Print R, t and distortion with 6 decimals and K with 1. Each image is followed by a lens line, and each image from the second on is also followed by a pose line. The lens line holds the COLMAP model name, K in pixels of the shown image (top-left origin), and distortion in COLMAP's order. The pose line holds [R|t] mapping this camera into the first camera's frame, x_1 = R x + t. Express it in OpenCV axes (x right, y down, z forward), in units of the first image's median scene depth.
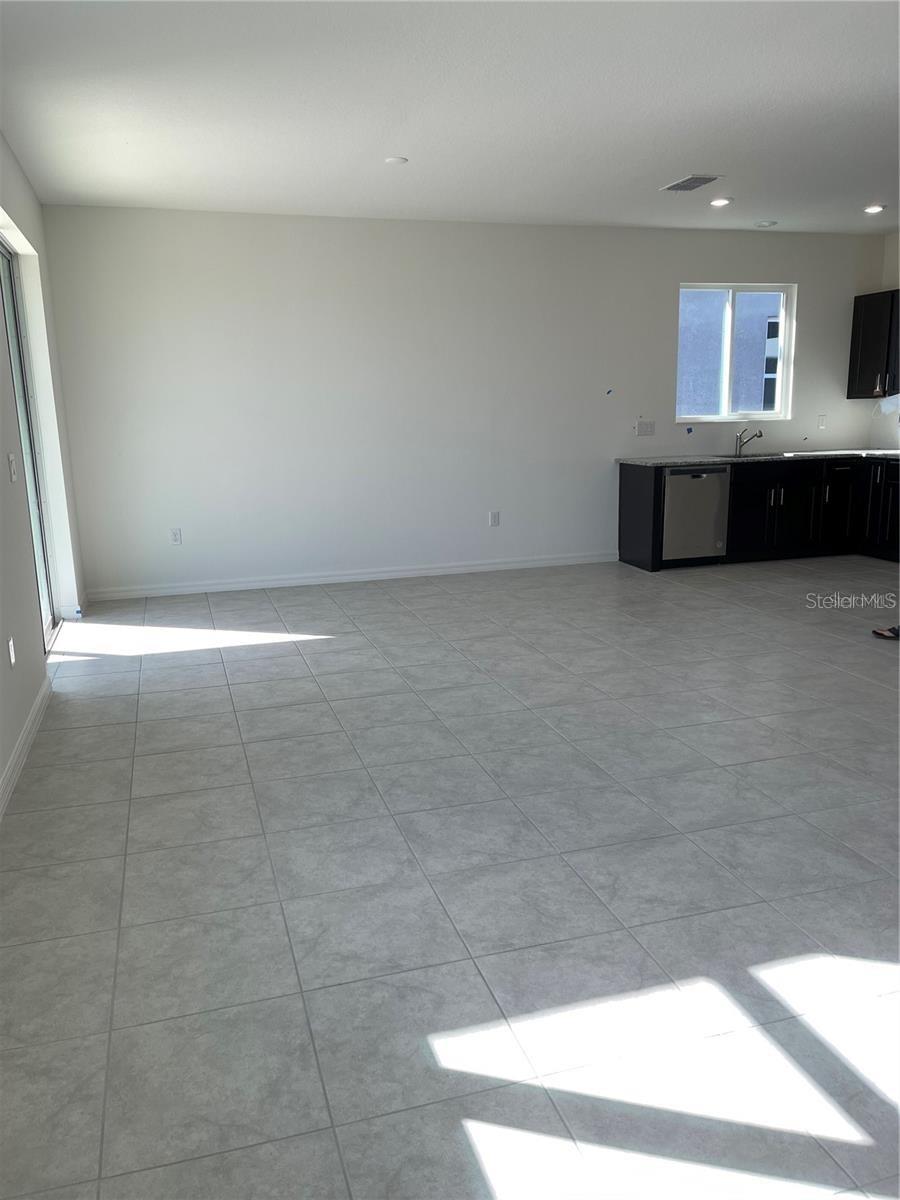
lens RADIAL K [[908.1, 0, 442.0], [0, 908.1, 590.8], [0, 0, 1]] dist [0.056422, -0.059270]
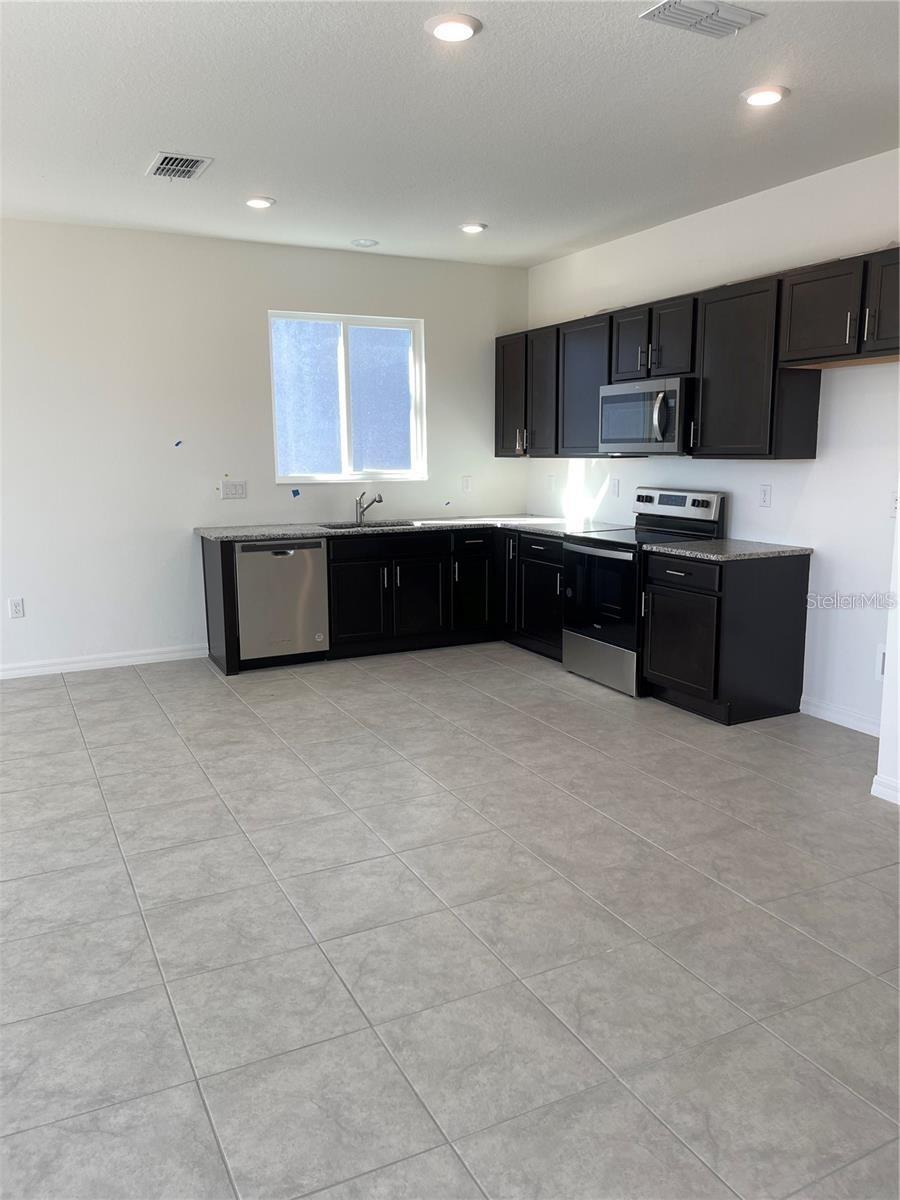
lens RADIAL K [[901.9, 0, 446.5], [0, 901.9, 602.5], [0, 0, 1]] dist [0.071357, -0.103036]
pose [[0.985276, -0.015240, 0.170293, 0.504161], [0.020349, 0.999392, -0.028299, -0.101343], [-0.169758, 0.031348, 0.984987, 0.363785]]
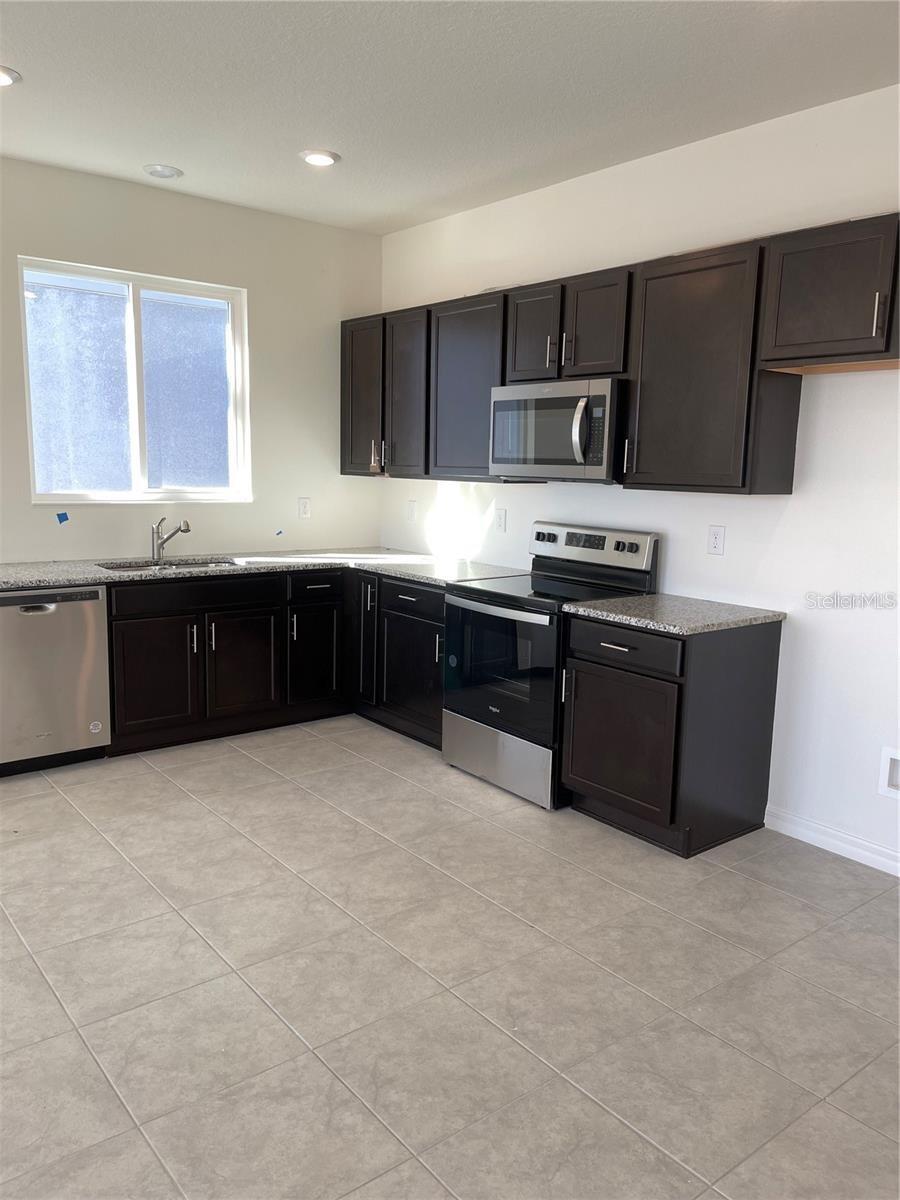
lens RADIAL K [[913.5, 0, 449.8], [0, 913.5, 606.9], [0, 0, 1]] dist [0.075601, -0.106647]
pose [[0.928343, -0.014514, 0.371441, 0.535118], [0.029035, 0.999016, -0.033531, -0.177663], [-0.370588, 0.041913, 0.927851, 0.717629]]
